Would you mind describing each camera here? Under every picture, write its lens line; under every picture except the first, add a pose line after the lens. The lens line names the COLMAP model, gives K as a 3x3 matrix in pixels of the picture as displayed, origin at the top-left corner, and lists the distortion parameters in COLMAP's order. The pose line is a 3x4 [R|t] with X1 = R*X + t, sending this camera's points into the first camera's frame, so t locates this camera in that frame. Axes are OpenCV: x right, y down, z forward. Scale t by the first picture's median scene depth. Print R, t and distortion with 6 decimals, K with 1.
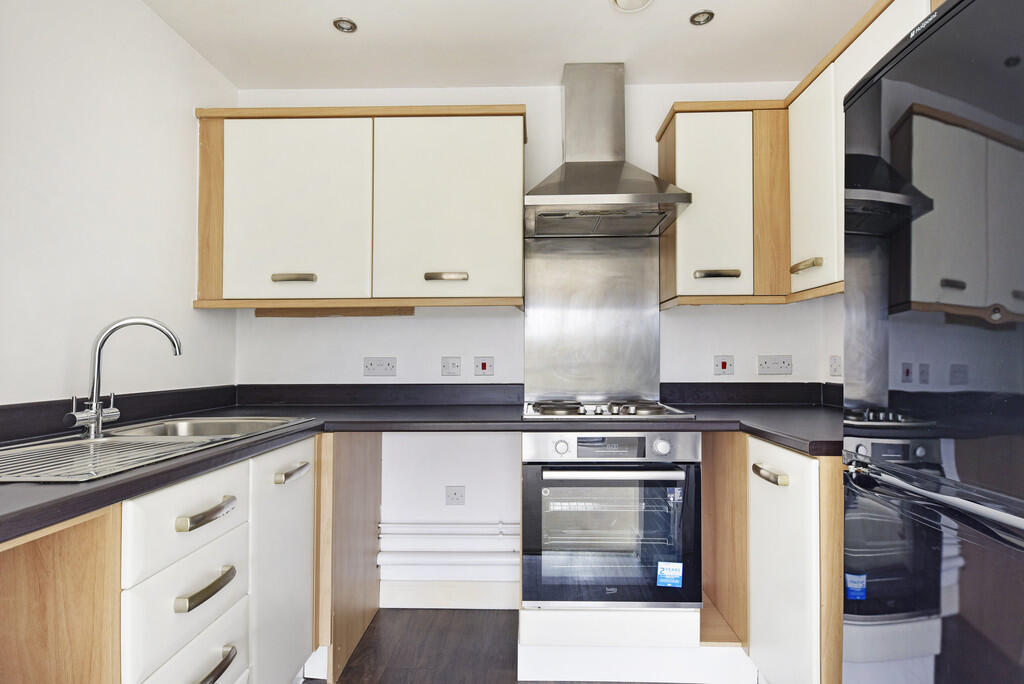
lens RADIAL K [[528.4, 0, 514.4], [0, 528.4, 345.8], [0, 0, 1]] dist [0.032294, 0.000102]
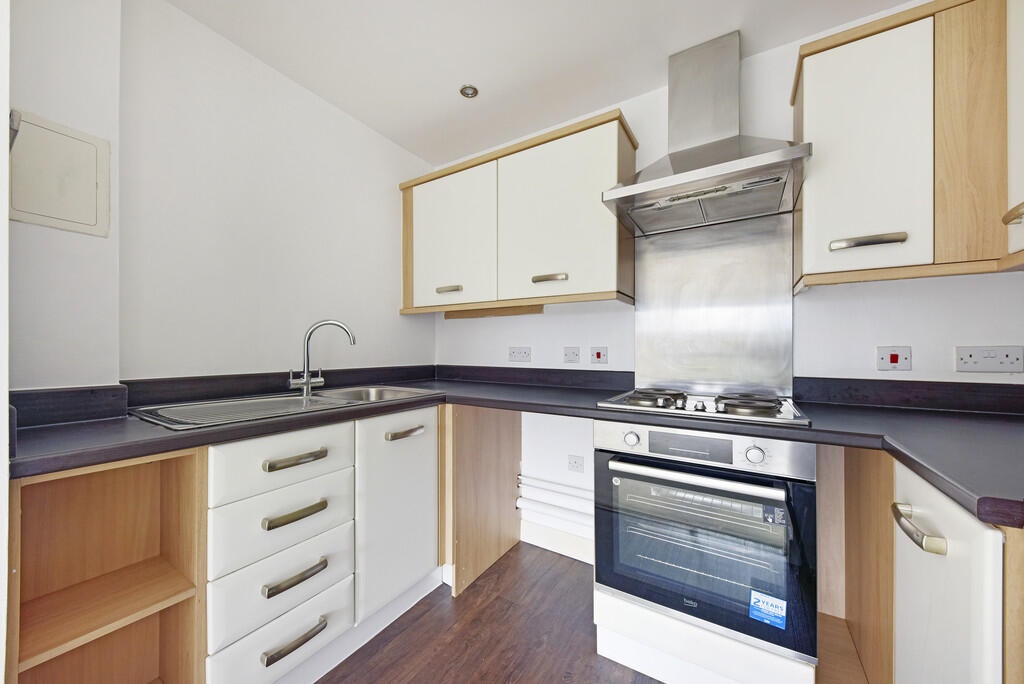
lens RADIAL K [[363.5, 0, 512.0], [0, 363.5, 342.0], [0, 0, 1]] dist [0.015375, -0.003760]
pose [[0.858097, -0.003377, -0.513477, 0.214840], [0.006633, 0.999968, 0.004509, 0.006292], [0.513446, -0.007275, 0.858091, 0.269118]]
